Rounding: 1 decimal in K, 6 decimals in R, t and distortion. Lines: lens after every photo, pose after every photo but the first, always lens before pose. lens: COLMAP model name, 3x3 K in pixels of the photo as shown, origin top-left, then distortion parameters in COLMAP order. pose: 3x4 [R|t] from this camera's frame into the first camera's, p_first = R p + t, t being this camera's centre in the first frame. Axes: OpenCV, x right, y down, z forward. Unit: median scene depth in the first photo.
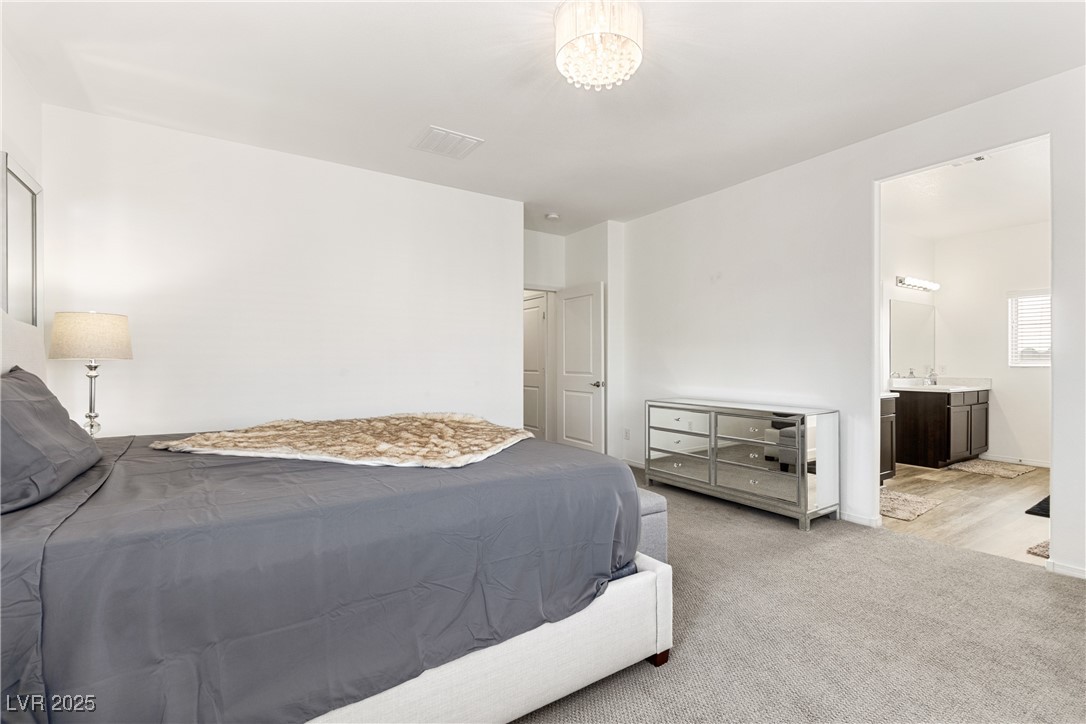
lens RADIAL K [[496.2, 0, 543.0], [0, 496.2, 362.0], [0, 0, 1]] dist [-0.001865, -0.000403]
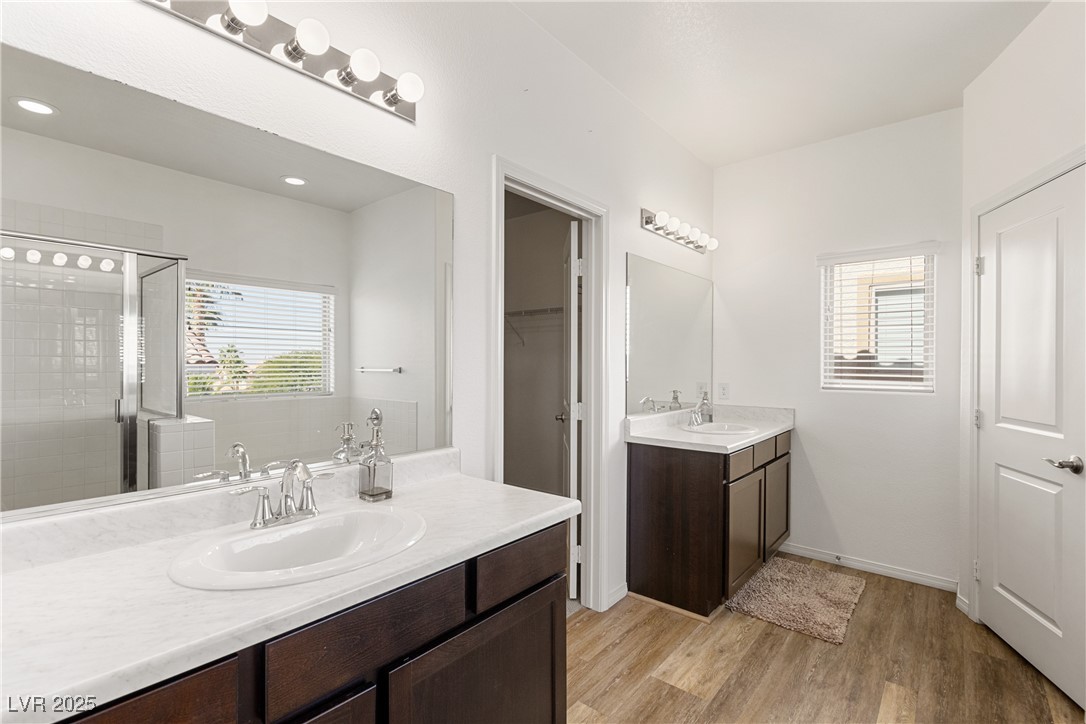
lens RADIAL K [[496.2, 0, 543.0], [0, 496.2, 362.0], [0, 0, 1]] dist [-0.001865, -0.000403]
pose [[0.955610, 0.005009, 0.294592, 0.473830], [-0.004841, 0.999987, -0.001300, -0.018932], [-0.294595, -0.000184, 0.955622, 0.555041]]
